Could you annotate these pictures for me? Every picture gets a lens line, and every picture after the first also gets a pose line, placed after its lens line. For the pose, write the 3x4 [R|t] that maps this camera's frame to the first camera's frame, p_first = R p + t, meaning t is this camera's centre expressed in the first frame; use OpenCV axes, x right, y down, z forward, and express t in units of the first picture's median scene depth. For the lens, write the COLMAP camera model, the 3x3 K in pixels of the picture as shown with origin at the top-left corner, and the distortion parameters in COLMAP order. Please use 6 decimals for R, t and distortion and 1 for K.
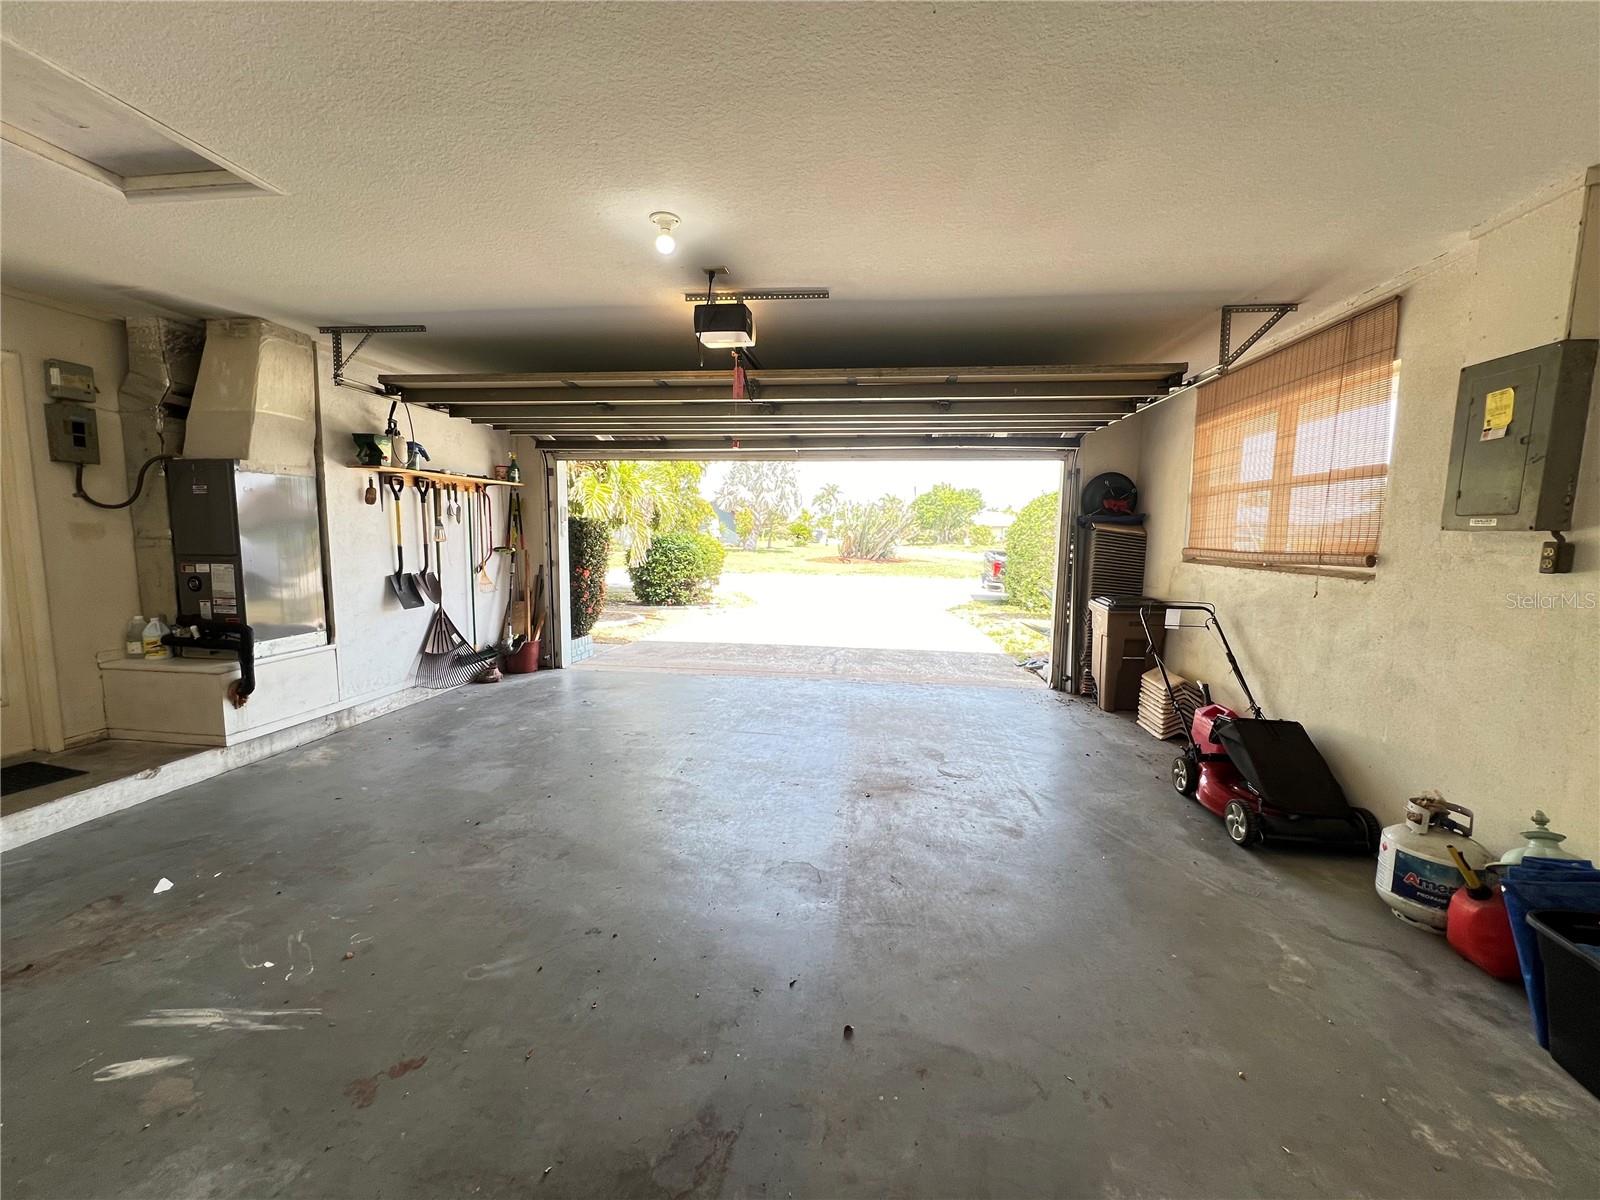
lens RADIAL K [[639.3, 0, 800.5], [0, 639.3, 602.8], [0, 0, 1]] dist [0.000492, 0.000260]
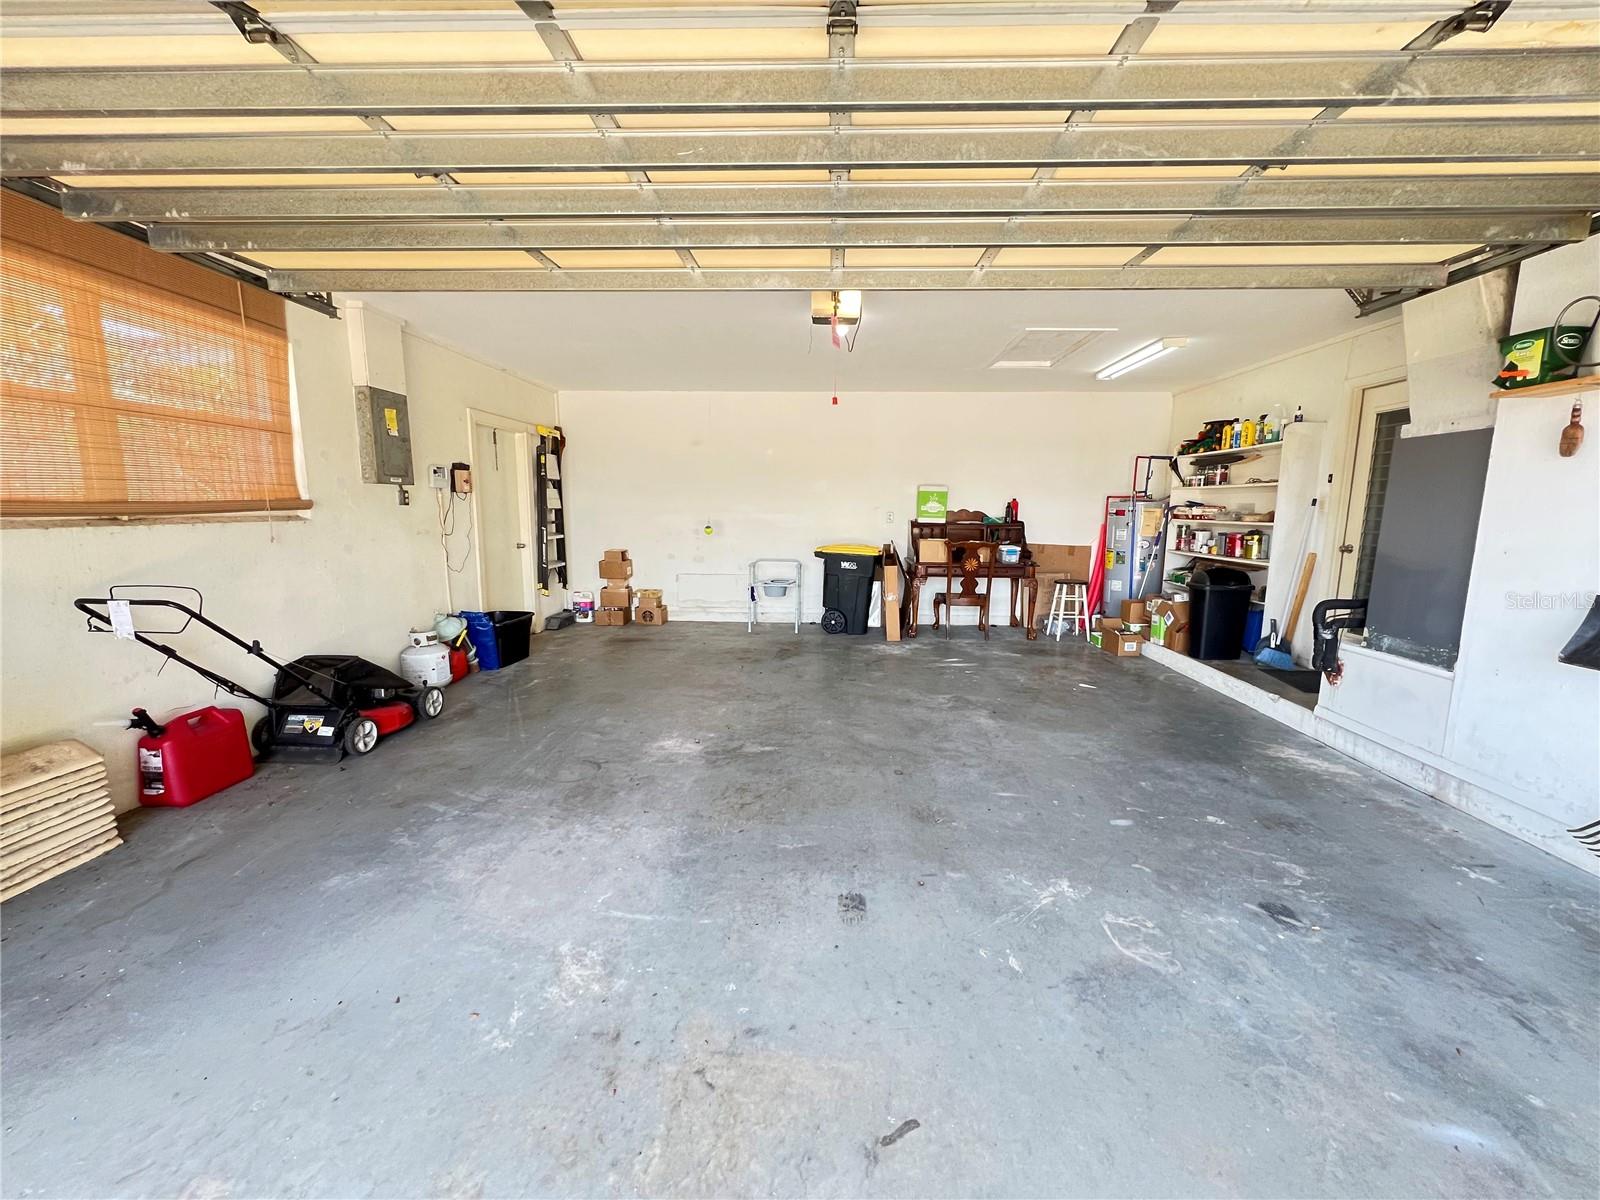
lens RADIAL K [[639.3, 0, 804.6], [0, 639.3, 597.4], [0, 0, 1]] dist [0.000492, 0.000260]
pose [[-0.995680, -0.013449, -0.091869, 0.025043], [-0.035980, 0.968029, 0.248243, -0.169844], [0.085593, 0.250476, -0.964332, 1.696907]]
